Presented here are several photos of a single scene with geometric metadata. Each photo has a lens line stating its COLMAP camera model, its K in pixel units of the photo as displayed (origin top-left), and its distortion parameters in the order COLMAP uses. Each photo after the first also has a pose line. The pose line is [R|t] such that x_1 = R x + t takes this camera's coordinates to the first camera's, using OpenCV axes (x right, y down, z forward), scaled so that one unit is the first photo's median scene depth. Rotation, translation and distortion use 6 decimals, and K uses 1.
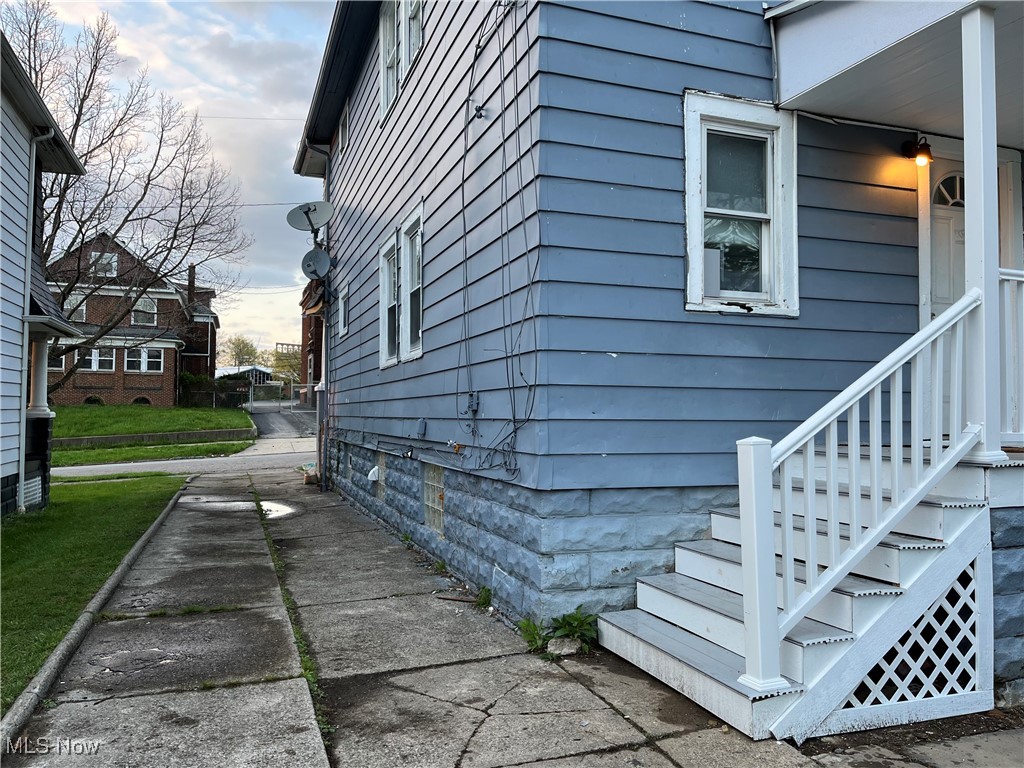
lens RADIAL K [[753.2, 0, 512.0], [0, 753.2, 384.0], [0, 0, 1]] dist [0.112447, -0.099817]
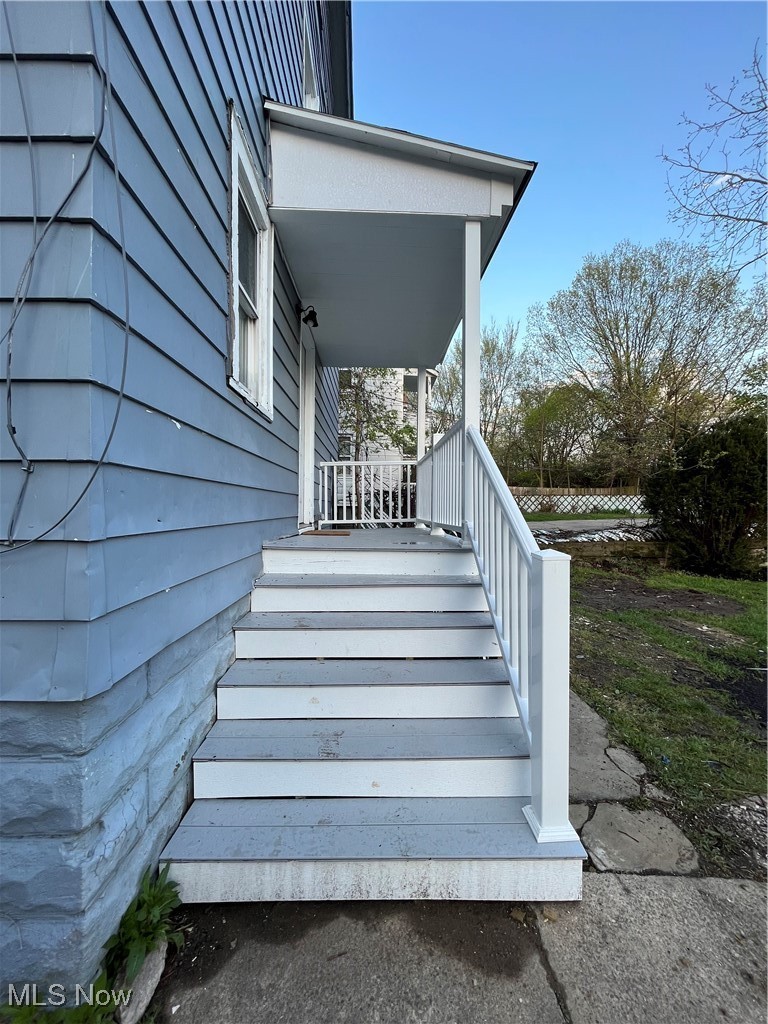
lens RADIAL K [[411.9, 0, 384.0], [0, 411.9, 512.0], [0, 0, 1]] dist [0.036223, -0.020102]
pose [[0.322501, -0.009833, 0.946518, -0.137762], [-0.037423, 0.999032, 0.023129, 0.017784], [-0.945829, -0.042881, 0.321820, 0.750489]]
